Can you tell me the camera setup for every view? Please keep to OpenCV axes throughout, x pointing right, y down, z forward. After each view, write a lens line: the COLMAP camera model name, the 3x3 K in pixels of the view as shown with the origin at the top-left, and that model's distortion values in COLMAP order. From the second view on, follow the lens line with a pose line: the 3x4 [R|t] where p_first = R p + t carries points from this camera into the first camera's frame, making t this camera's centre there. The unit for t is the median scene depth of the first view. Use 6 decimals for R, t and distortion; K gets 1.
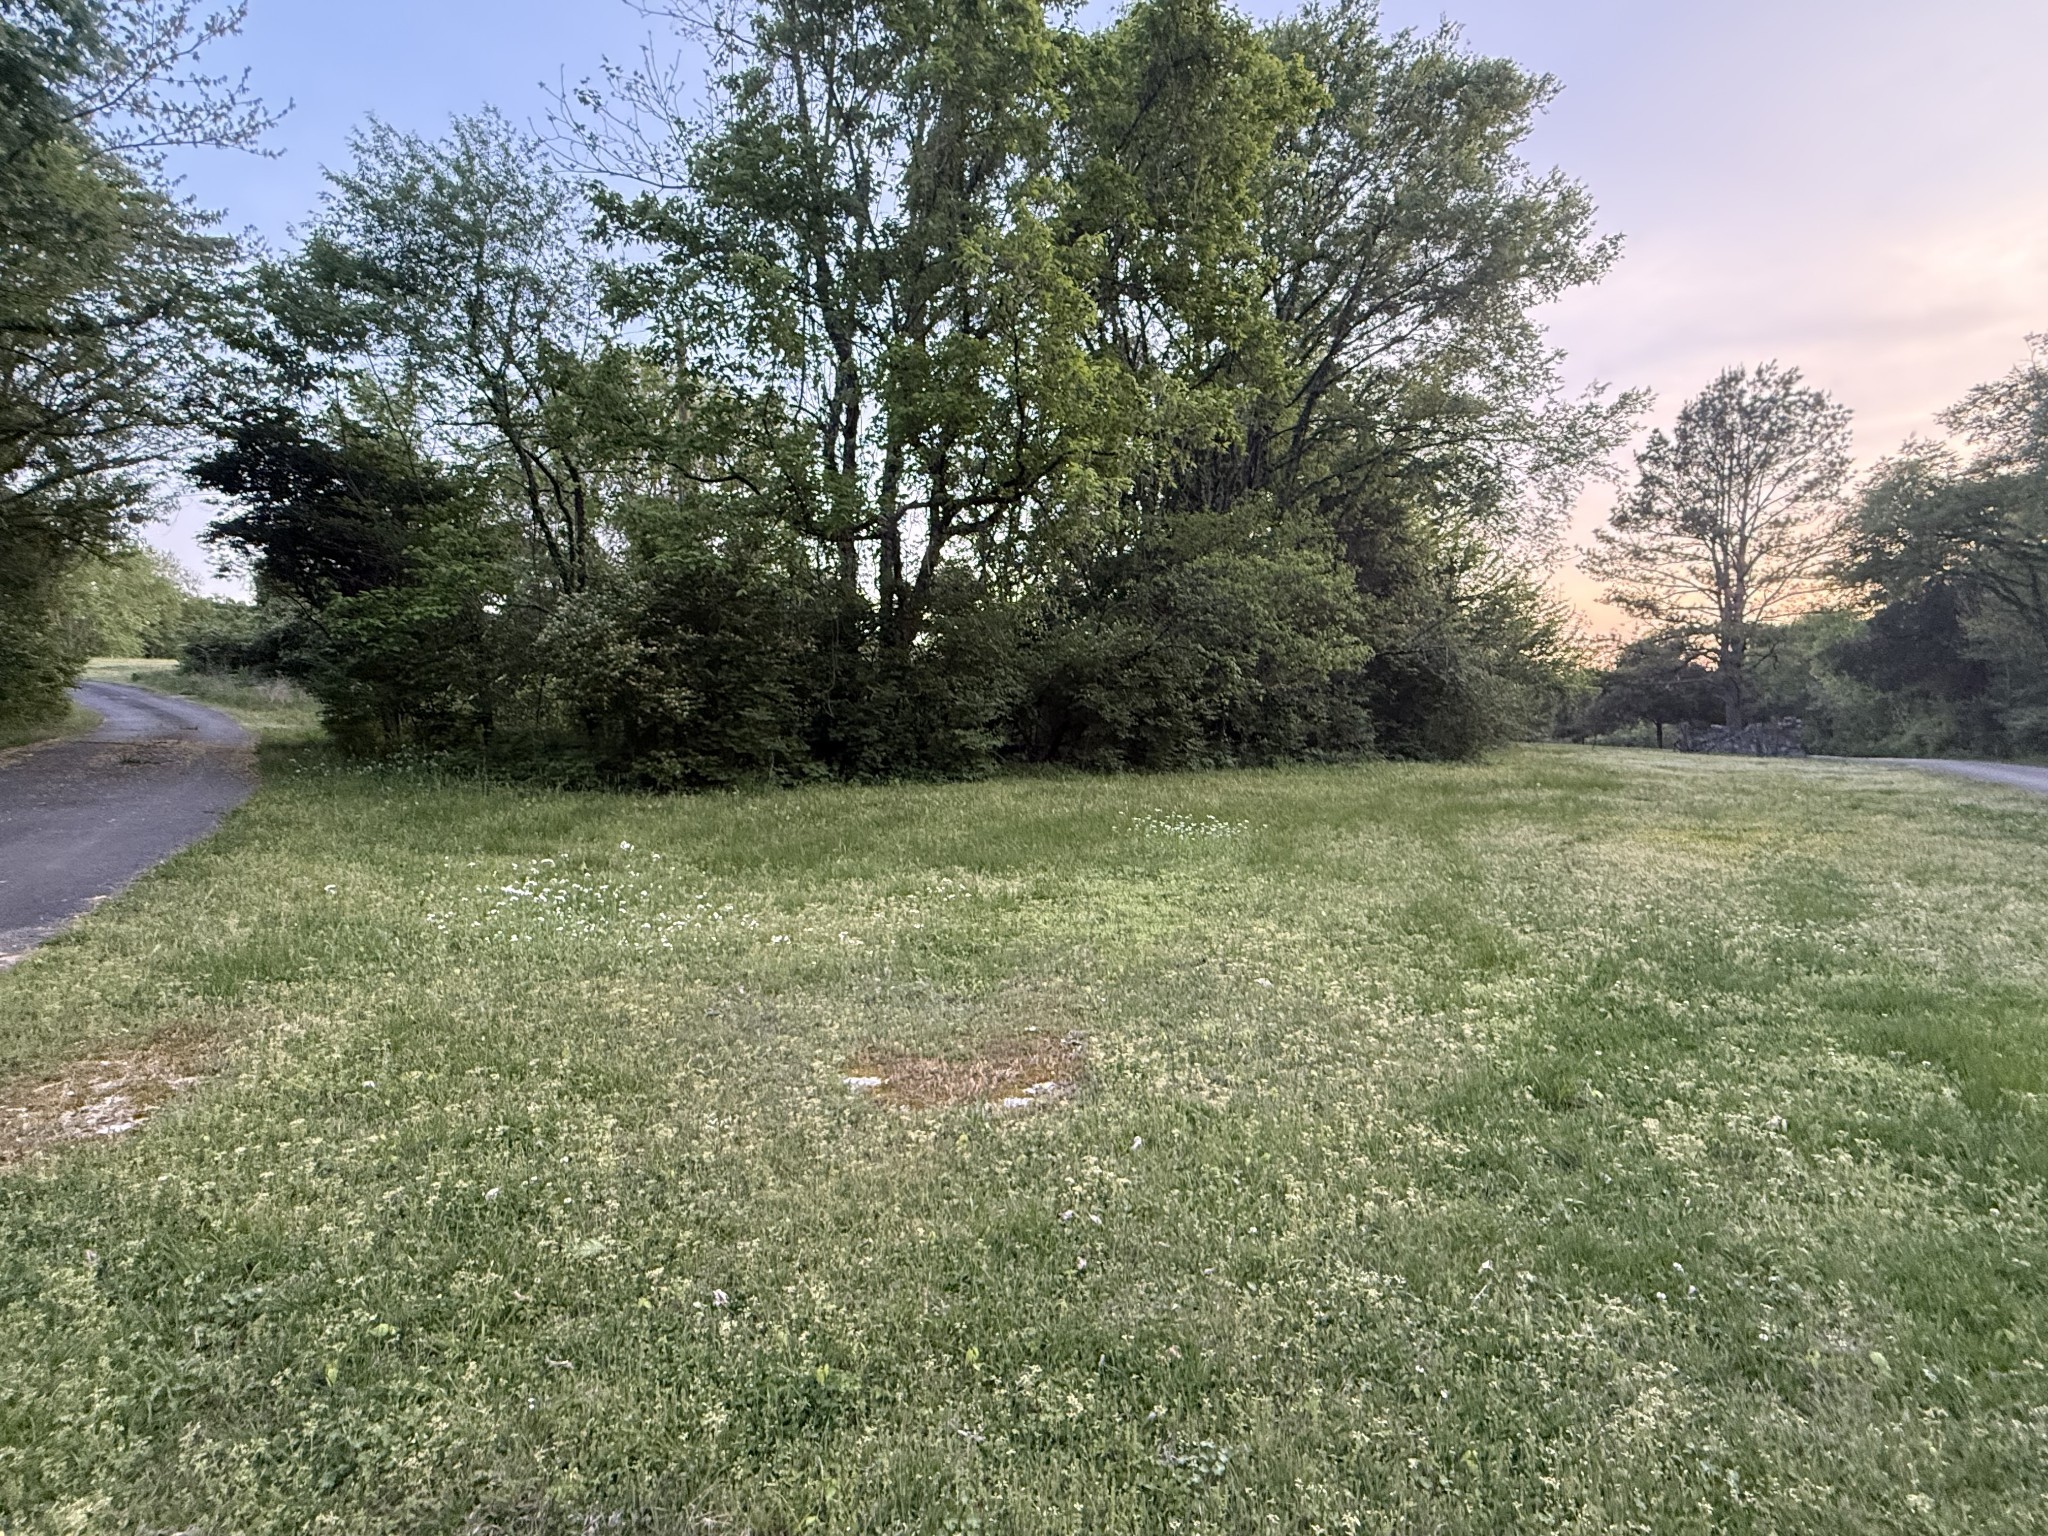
lens RADIAL K [[991.2, 0, 1023.1], [0, 991.2, 770.8], [0, 0, 1]] dist [0.000885, -0.000146]
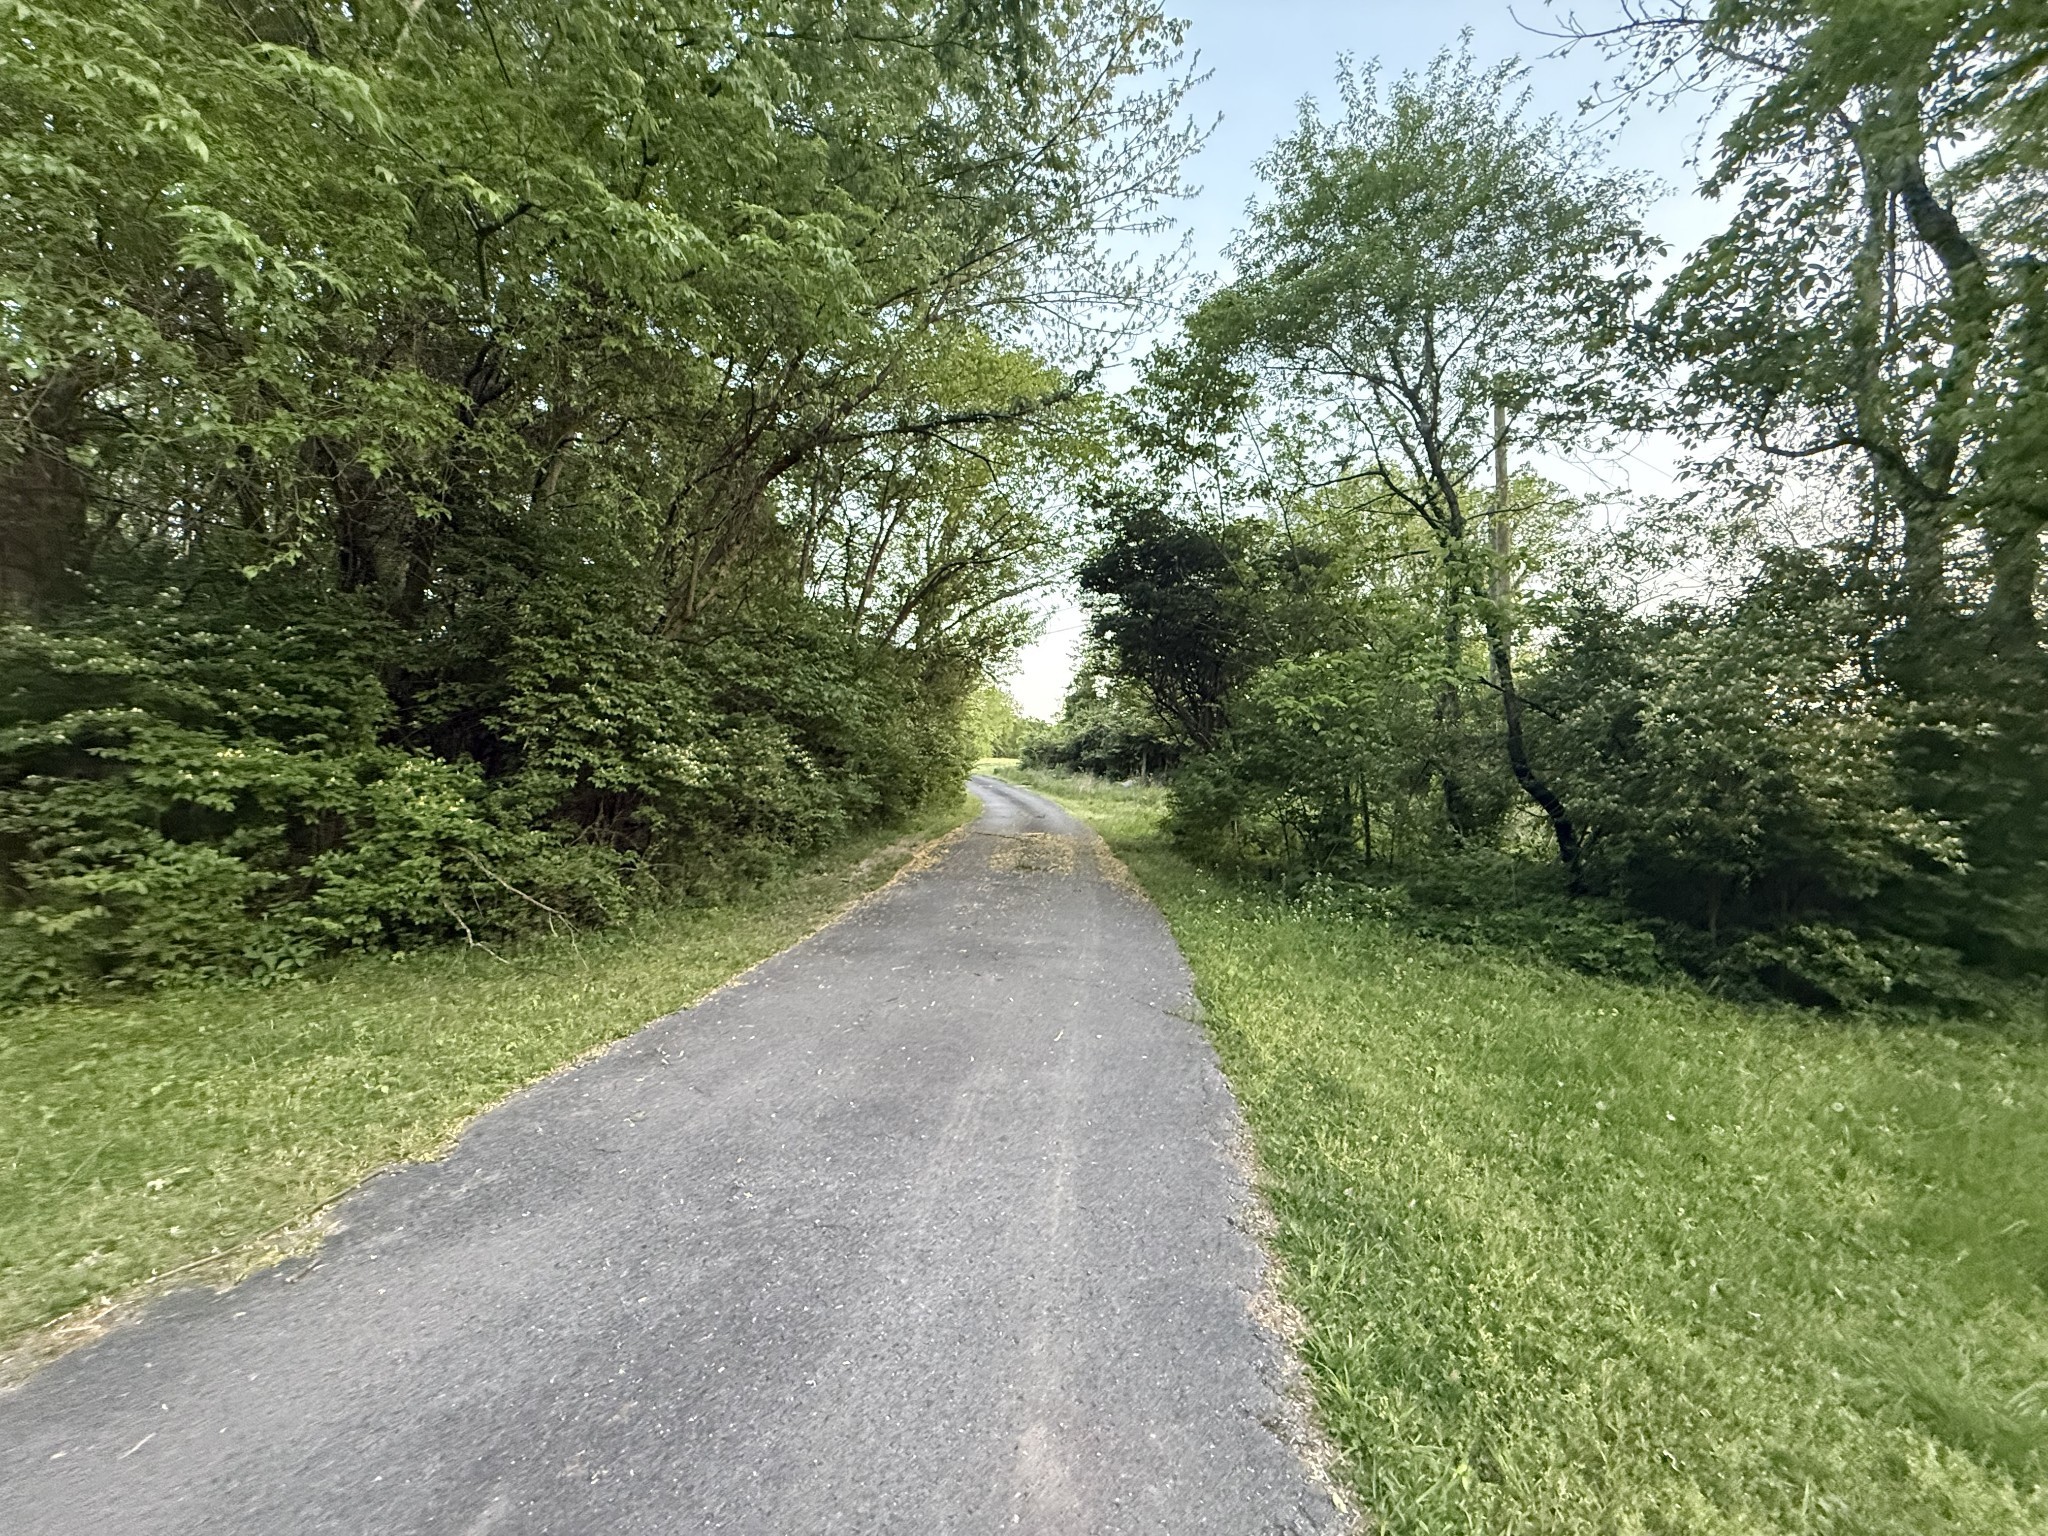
lens RADIAL K [[823.3, 0, 1024.3], [0, 823.3, 766.0], [0, 0, 1]] dist [0.000234, 0.000014]
pose [[0.776425, 0.002147, -0.630206, -0.268813], [-0.066171, 0.994744, -0.078135, -0.028044], [0.626726, 0.102368, 0.772487, 0.257295]]
